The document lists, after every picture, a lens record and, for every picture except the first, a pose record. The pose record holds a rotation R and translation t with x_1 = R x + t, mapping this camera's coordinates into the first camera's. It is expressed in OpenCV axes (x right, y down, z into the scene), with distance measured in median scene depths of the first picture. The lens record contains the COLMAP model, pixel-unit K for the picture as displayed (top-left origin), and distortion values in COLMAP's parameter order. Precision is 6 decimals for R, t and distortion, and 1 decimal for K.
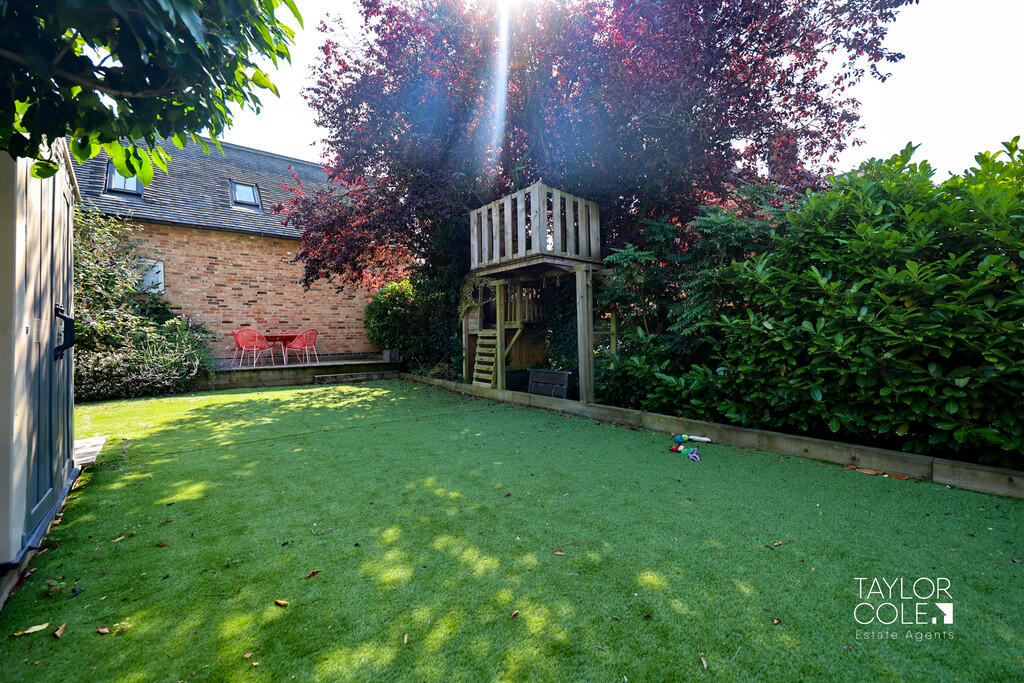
lens RADIAL K [[408.3, 0, 511.9], [0, 408.3, 334.7], [0, 0, 1]] dist [-0.003149, -0.000126]
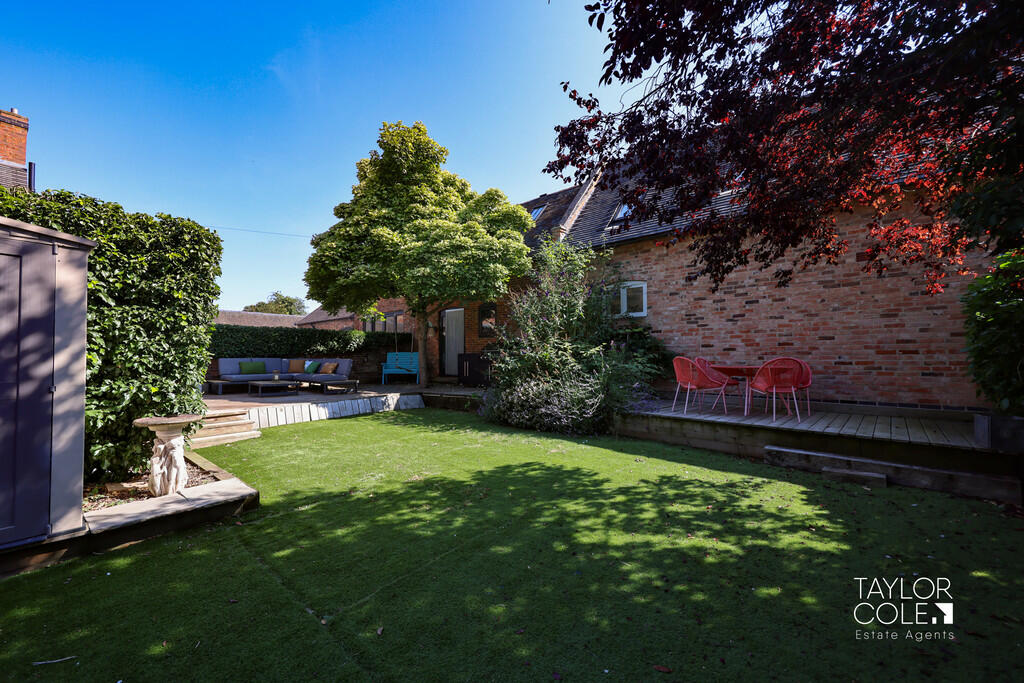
lens RADIAL K [[408.3, 0, 508.7], [0, 408.3, 347.1], [0, 0, 1]] dist [-0.003149, -0.000126]
pose [[0.141708, -0.009748, -0.989861, 0.005759], [-0.002365, 0.999945, -0.010186, -0.019862], [0.989906, 0.003784, 0.141677, 0.518328]]
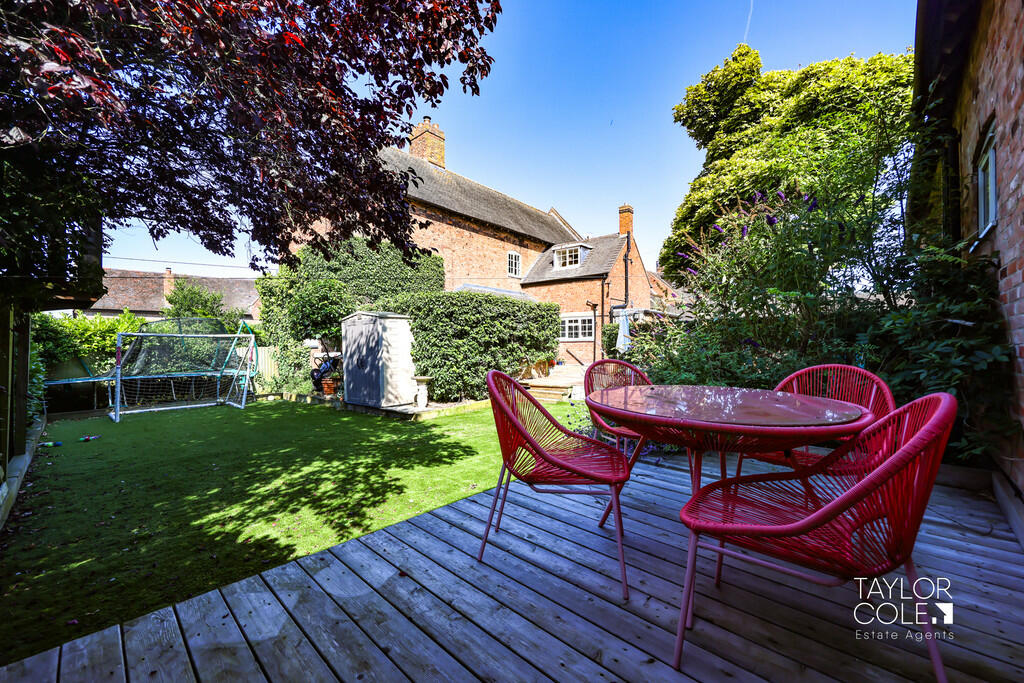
lens RADIAL K [[408.3, 0, 507.3], [0, 408.3, 342.5], [0, 0, 1]] dist [-0.003149, -0.000126]
pose [[-0.991717, 0.031688, -0.124475, -0.551998], [0.033005, 0.999419, -0.008530, -0.022479], [0.124132, -0.012568, -0.992186, 1.282550]]
